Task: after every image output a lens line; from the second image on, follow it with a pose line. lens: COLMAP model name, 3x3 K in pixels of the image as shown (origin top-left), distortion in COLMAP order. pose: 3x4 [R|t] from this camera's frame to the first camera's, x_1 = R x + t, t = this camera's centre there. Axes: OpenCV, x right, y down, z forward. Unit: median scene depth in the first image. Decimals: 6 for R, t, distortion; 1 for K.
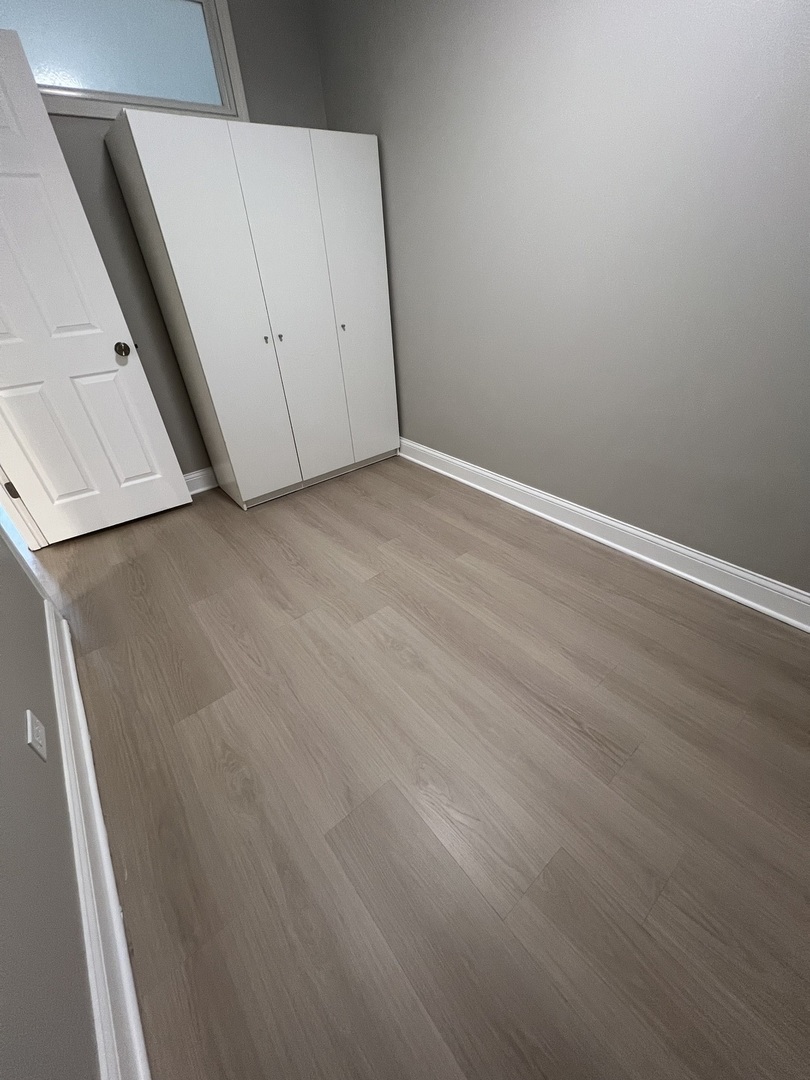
lens RADIAL K [[433.1, 0, 404.4], [0, 433.1, 541.8], [0, 0, 1]] dist [-0.004308, -0.000082]
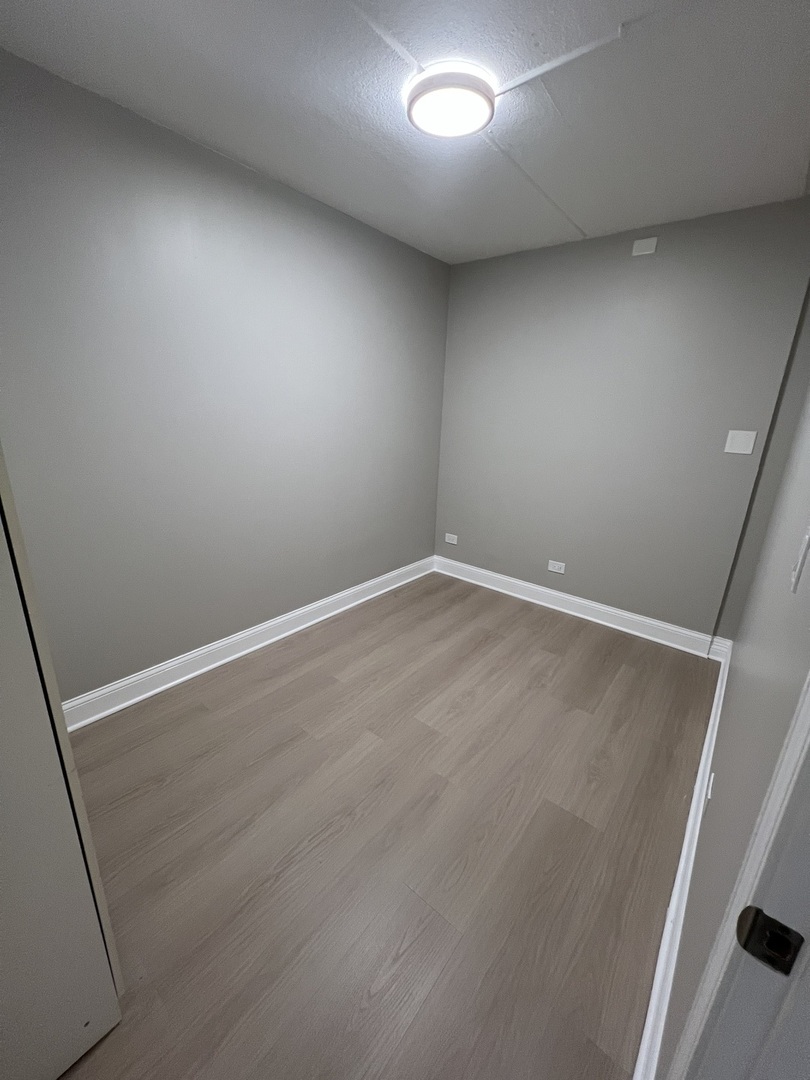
lens RADIAL K [[433.1, 0, 407.0], [0, 433.1, 540.2], [0, 0, 1]] dist [-0.004308, -0.000082]
pose [[-0.213260, -0.242563, 0.946406, -1.063905], [0.514944, 0.795308, 0.319872, -0.631864], [-0.830273, 0.555562, -0.044701, 0.872814]]
